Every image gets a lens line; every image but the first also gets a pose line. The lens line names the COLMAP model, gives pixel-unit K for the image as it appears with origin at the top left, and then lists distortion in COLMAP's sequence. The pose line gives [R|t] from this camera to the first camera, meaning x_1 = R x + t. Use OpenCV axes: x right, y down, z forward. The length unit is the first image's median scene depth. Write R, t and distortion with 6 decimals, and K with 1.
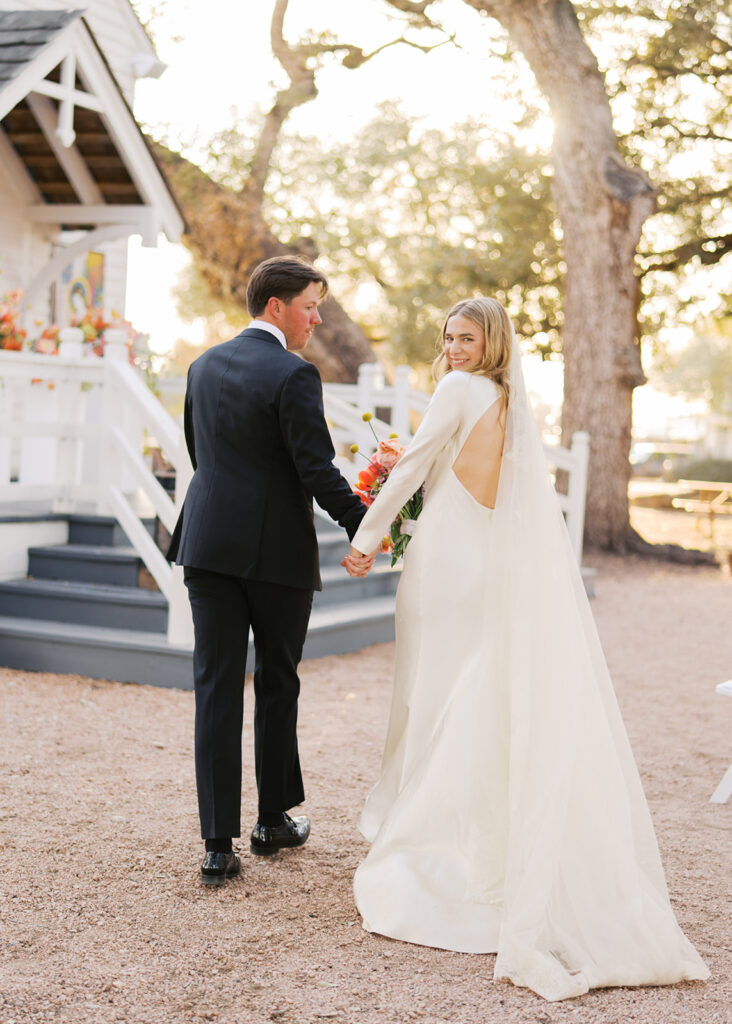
lens RADIAL K [[1836.9, 0, 366.0], [0, 1836.9, 512.0], [0, 0, 1]] dist [-0.026110, -0.238256]
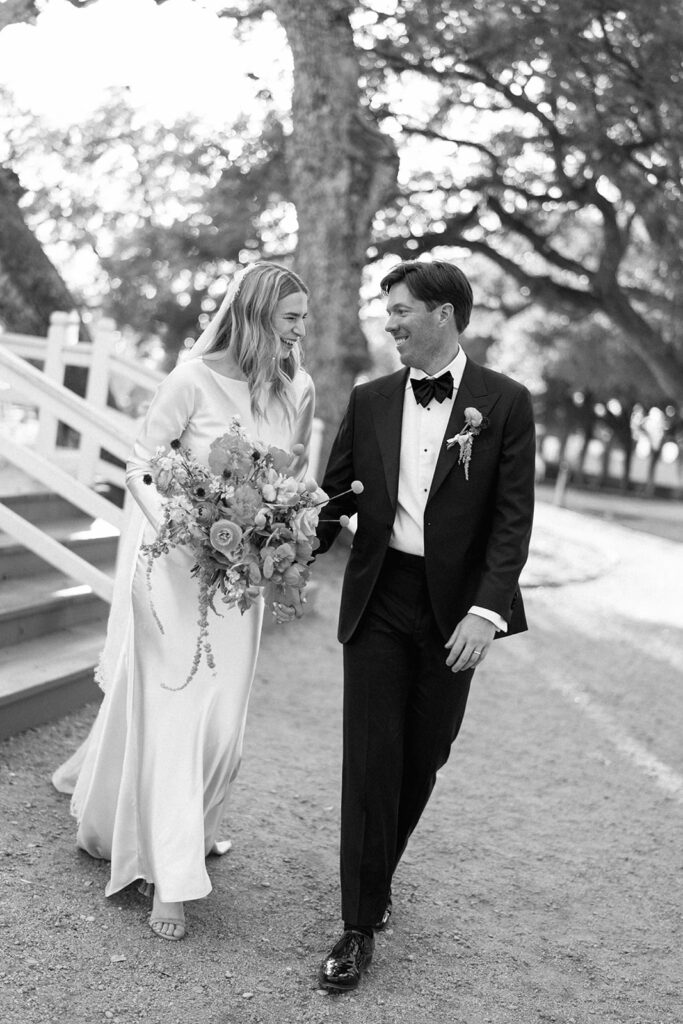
lens RADIAL K [[1419.4, 0, 371.2], [0, 1419.4, 491.6], [0, 0, 1]] dist [0.030882, -0.050668]
pose [[0.976188, 0.073357, 0.204146, 0.010567], [-0.077779, 0.996876, 0.013707, -0.017309], [-0.202503, -0.029259, 0.978844, 0.296677]]
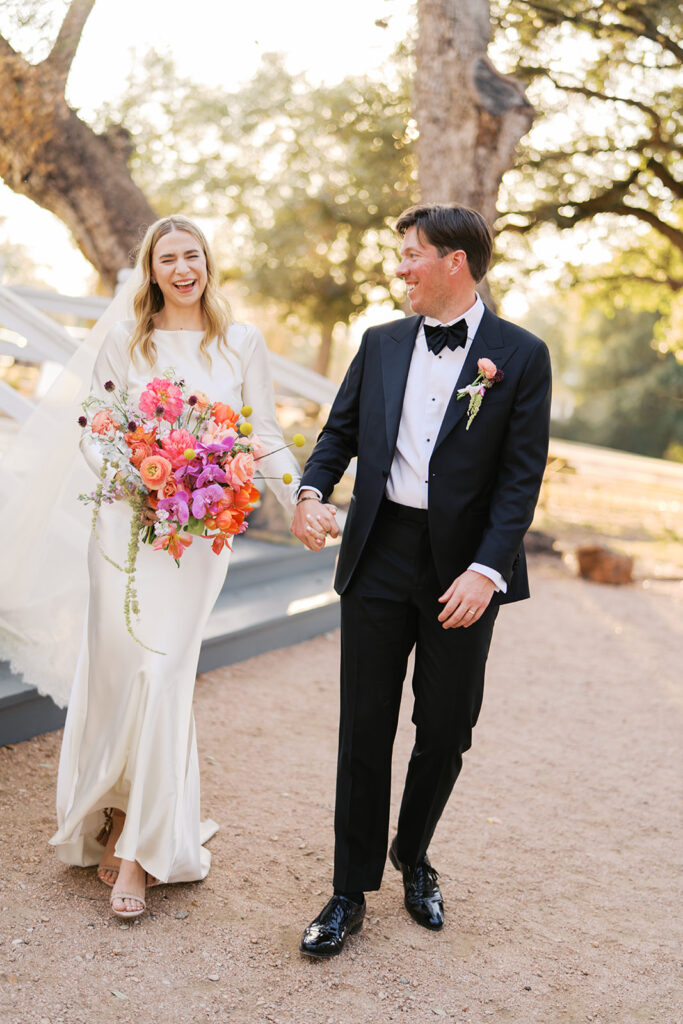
lens RADIAL K [[1419.4, 0, 371.2], [0, 1419.4, 491.6], [0, 0, 1]] dist [0.030882, -0.050668]
pose [[0.992532, 0.088224, 0.084243, 0.044904], [-0.091741, 0.995025, 0.038832, -0.018968], [-0.080398, -0.046270, 0.995688, 0.346970]]
